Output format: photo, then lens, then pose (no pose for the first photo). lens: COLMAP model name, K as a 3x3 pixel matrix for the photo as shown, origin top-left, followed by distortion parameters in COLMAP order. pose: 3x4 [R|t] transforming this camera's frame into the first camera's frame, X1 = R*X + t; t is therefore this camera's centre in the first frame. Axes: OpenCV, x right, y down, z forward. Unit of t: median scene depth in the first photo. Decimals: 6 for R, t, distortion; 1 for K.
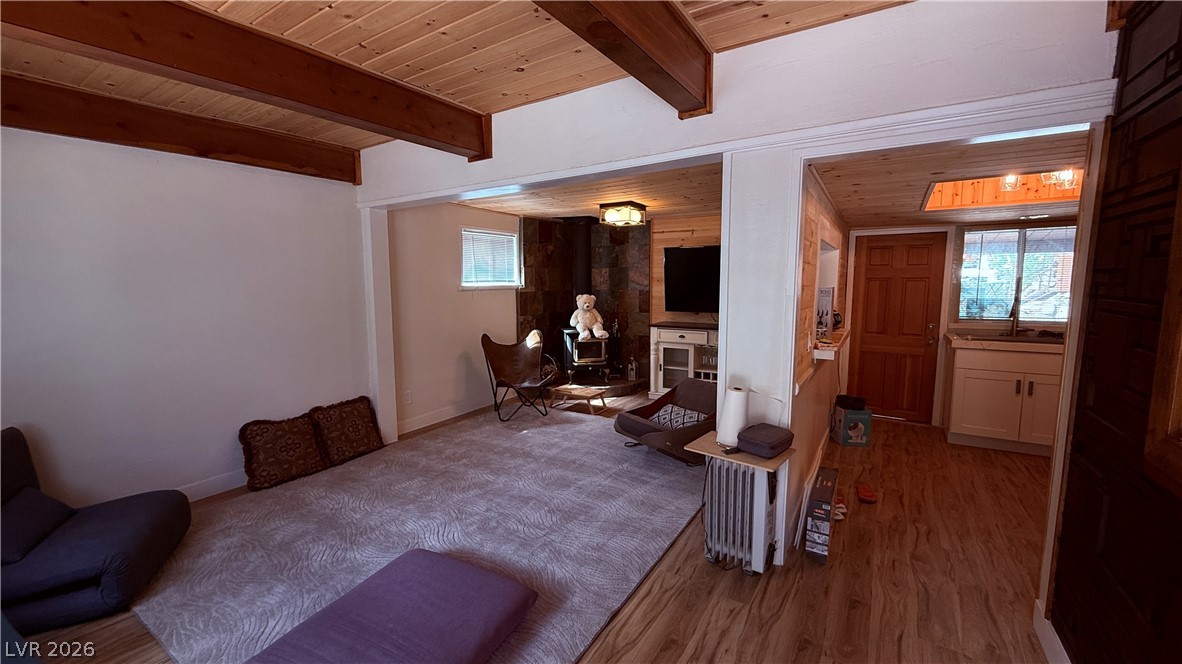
lens RADIAL K [[466.8, 0, 586.2], [0, 466.8, 331.4], [0, 0, 1]] dist [-0.002790, 0.000698]
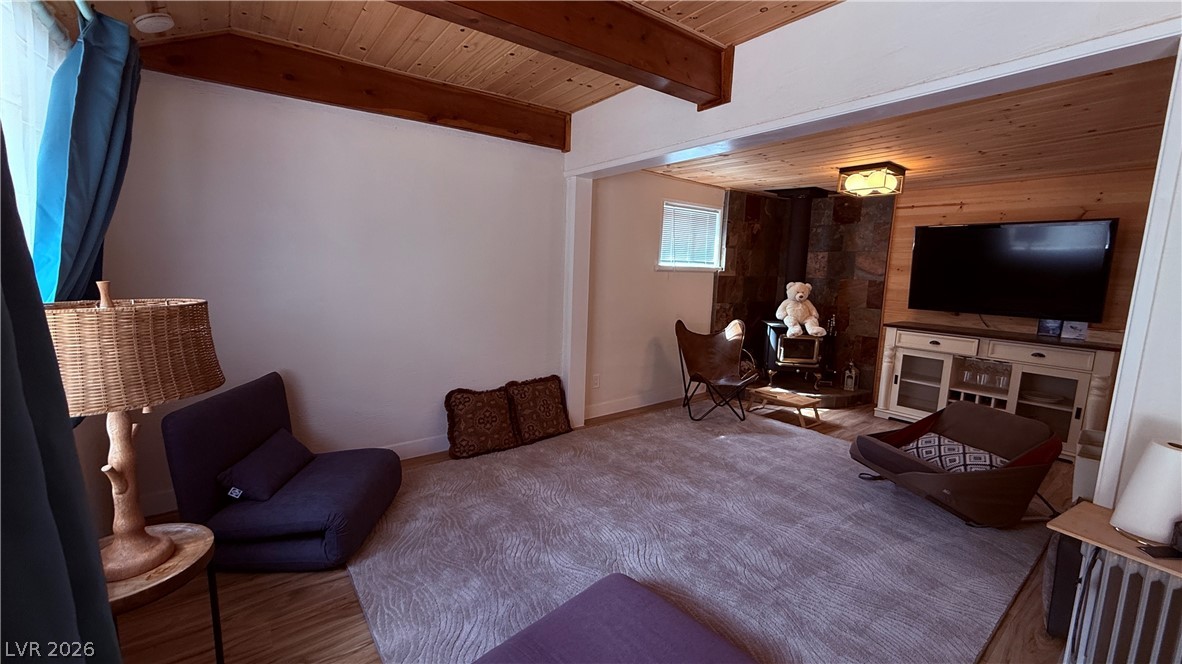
lens RADIAL K [[466.8, 0, 587.2], [0, 466.8, 332.0], [0, 0, 1]] dist [-0.002790, 0.000698]
pose [[0.938308, 0.082465, -0.335825, -0.118357], [-0.073709, 0.996526, 0.038762, 0.009406], [0.337855, -0.011617, 0.941126, 0.141409]]
